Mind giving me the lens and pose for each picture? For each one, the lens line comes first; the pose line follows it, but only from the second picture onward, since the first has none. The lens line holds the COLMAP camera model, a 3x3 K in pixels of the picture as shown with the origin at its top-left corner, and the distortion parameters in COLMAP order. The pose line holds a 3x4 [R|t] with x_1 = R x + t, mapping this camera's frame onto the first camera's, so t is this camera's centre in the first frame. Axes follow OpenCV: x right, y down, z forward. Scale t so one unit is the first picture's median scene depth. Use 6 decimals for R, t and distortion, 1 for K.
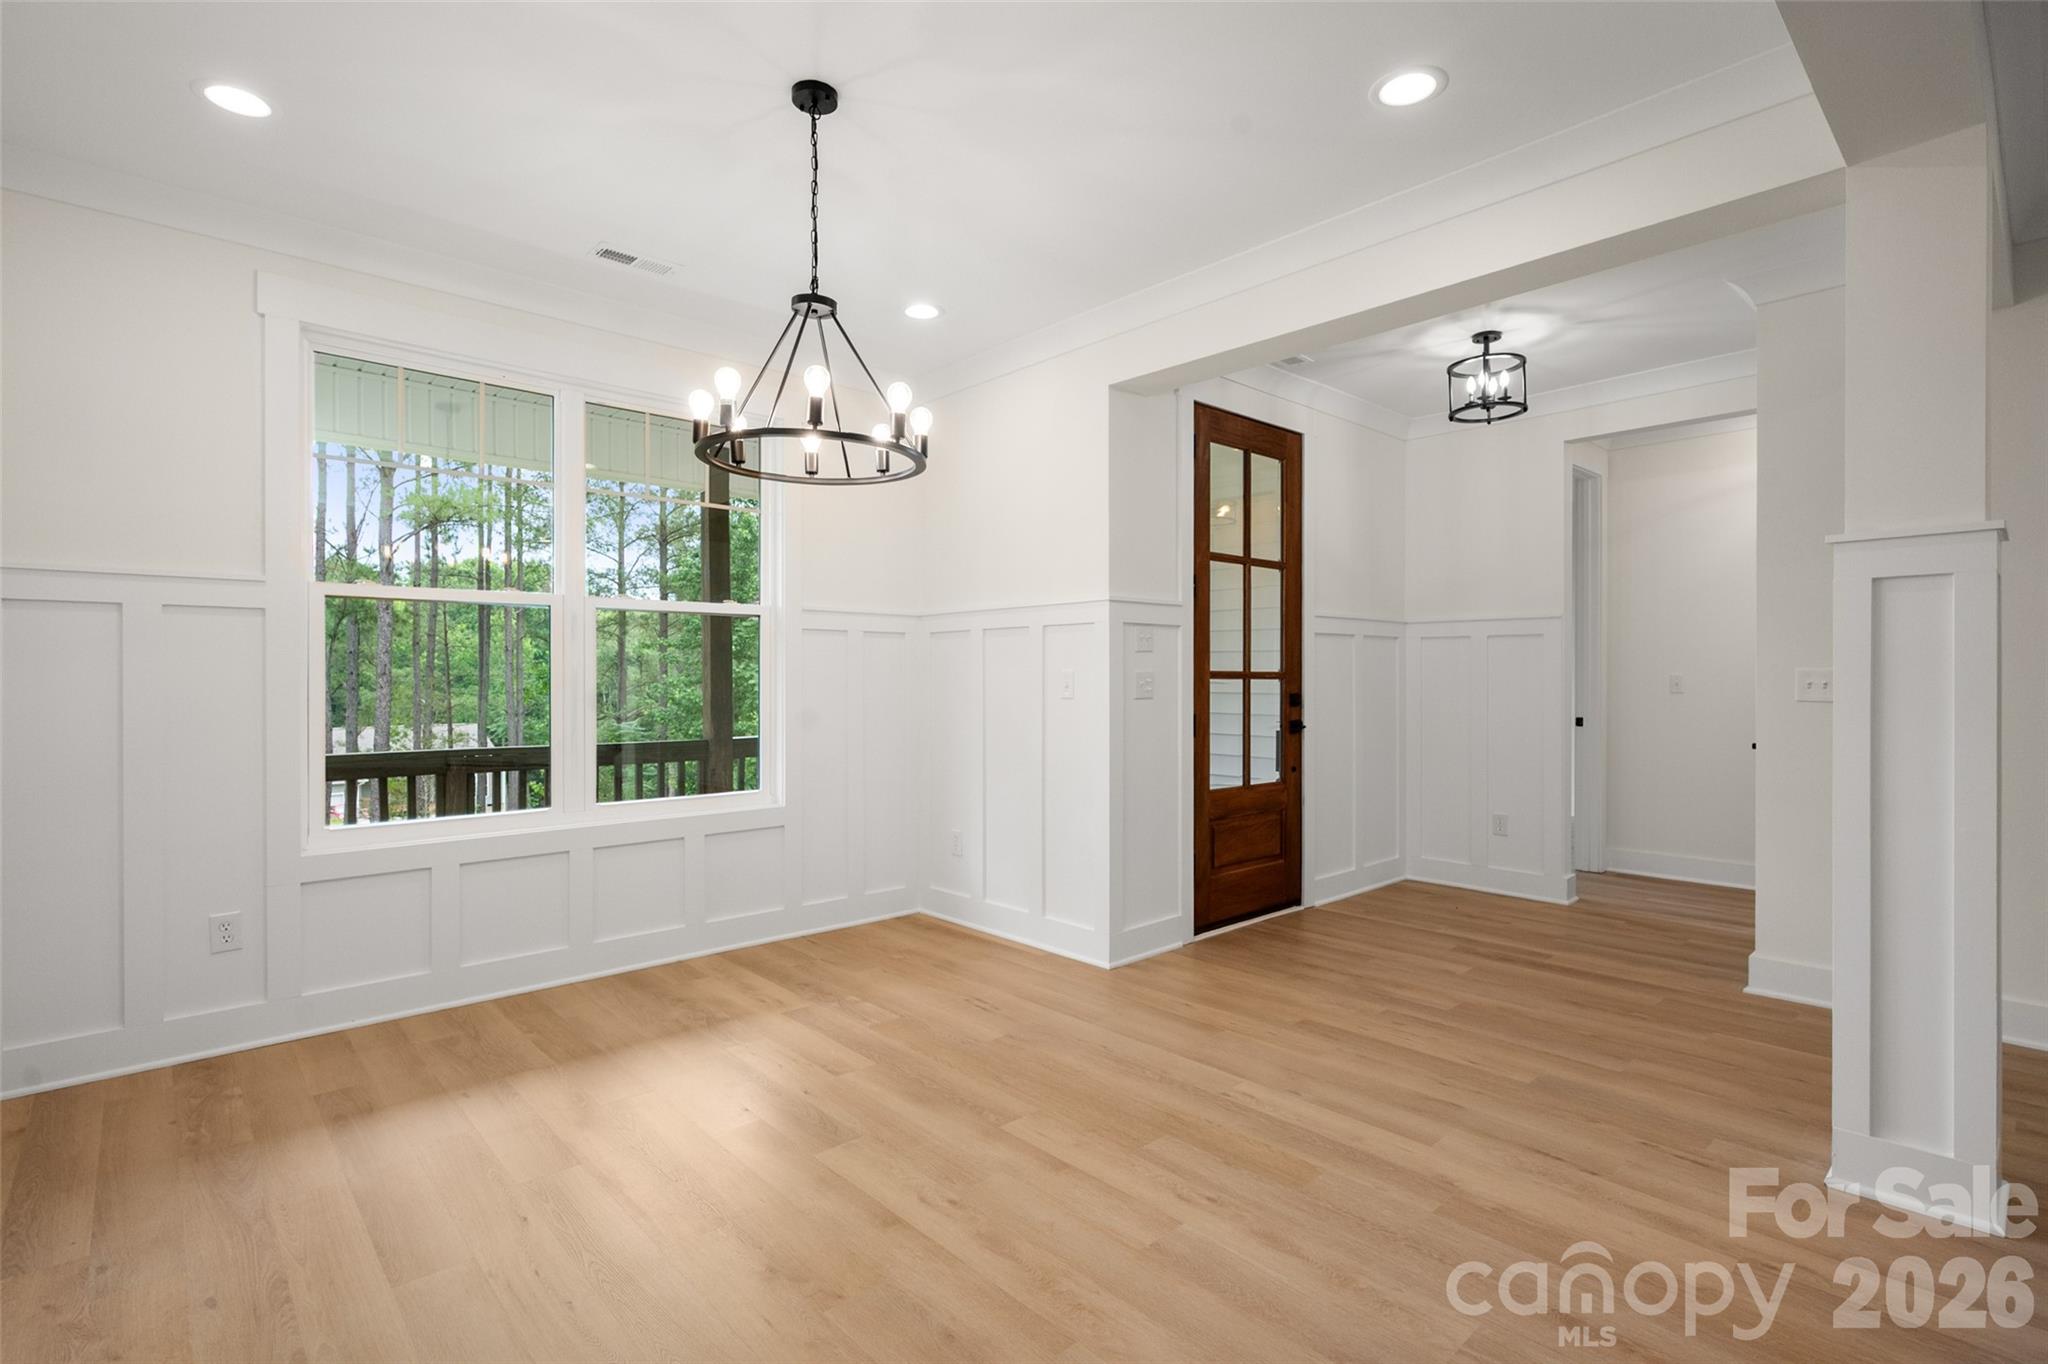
lens RADIAL K [[954.0, 0, 1027.8], [0, 954.0, 685.2], [0, 0, 1]] dist [-0.000828, -0.000038]
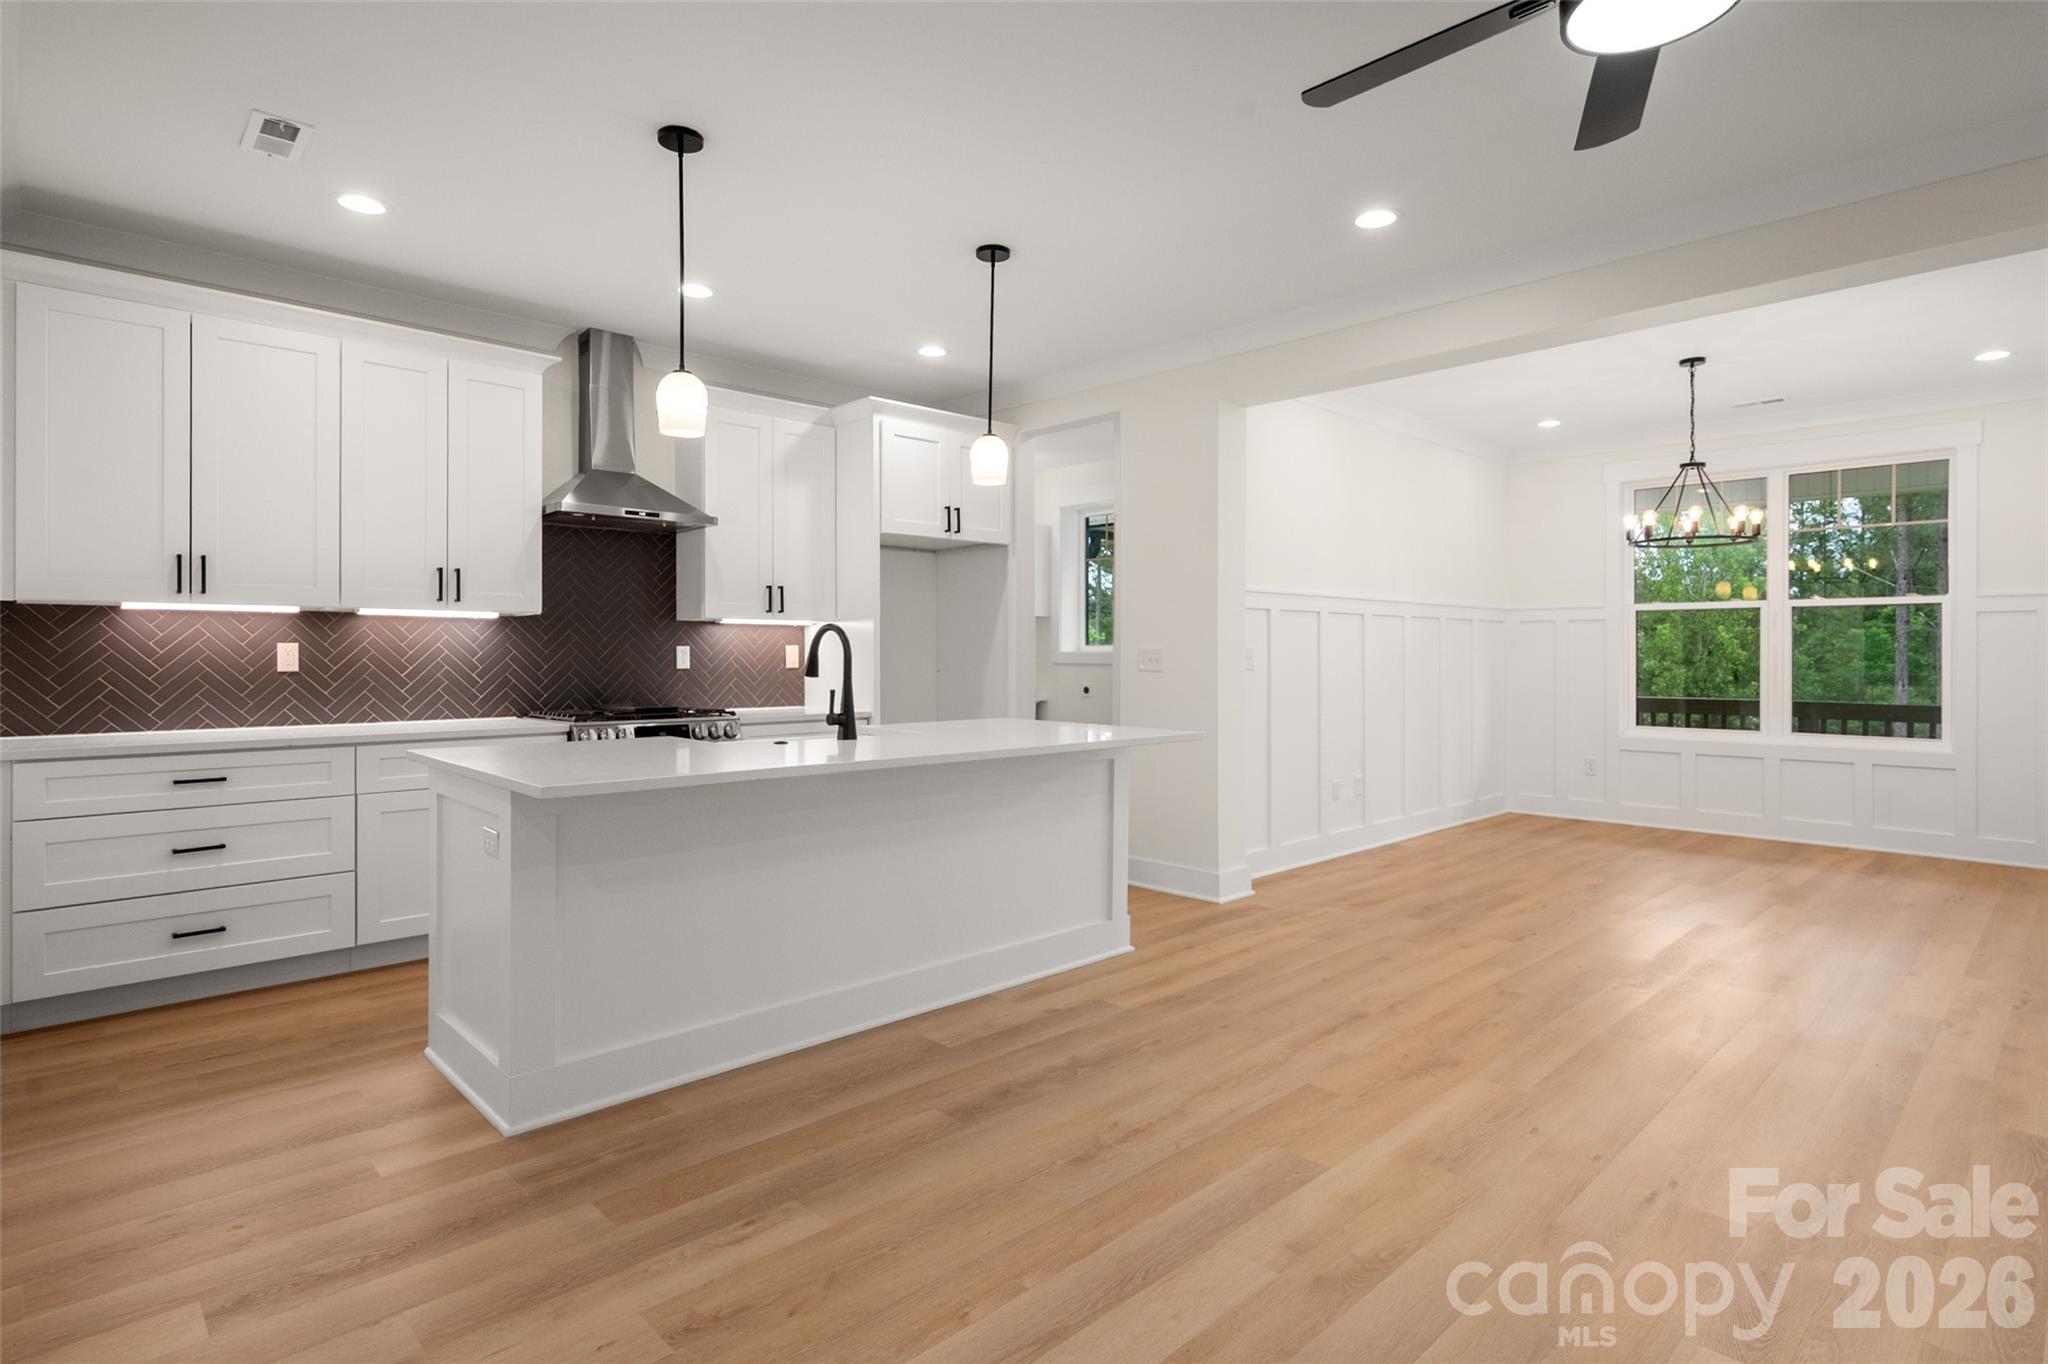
lens RADIAL K [[1044.0, 0, 1034.0], [0, 1044.0, 651.4], [0, 0, 1]] dist [0.002149, -0.001234]
pose [[0.024636, -0.000708, -0.999696, 1.209835], [-0.008480, 0.999964, -0.000917, 0.004793], [0.999661, 0.008500, 0.024629, -0.277602]]
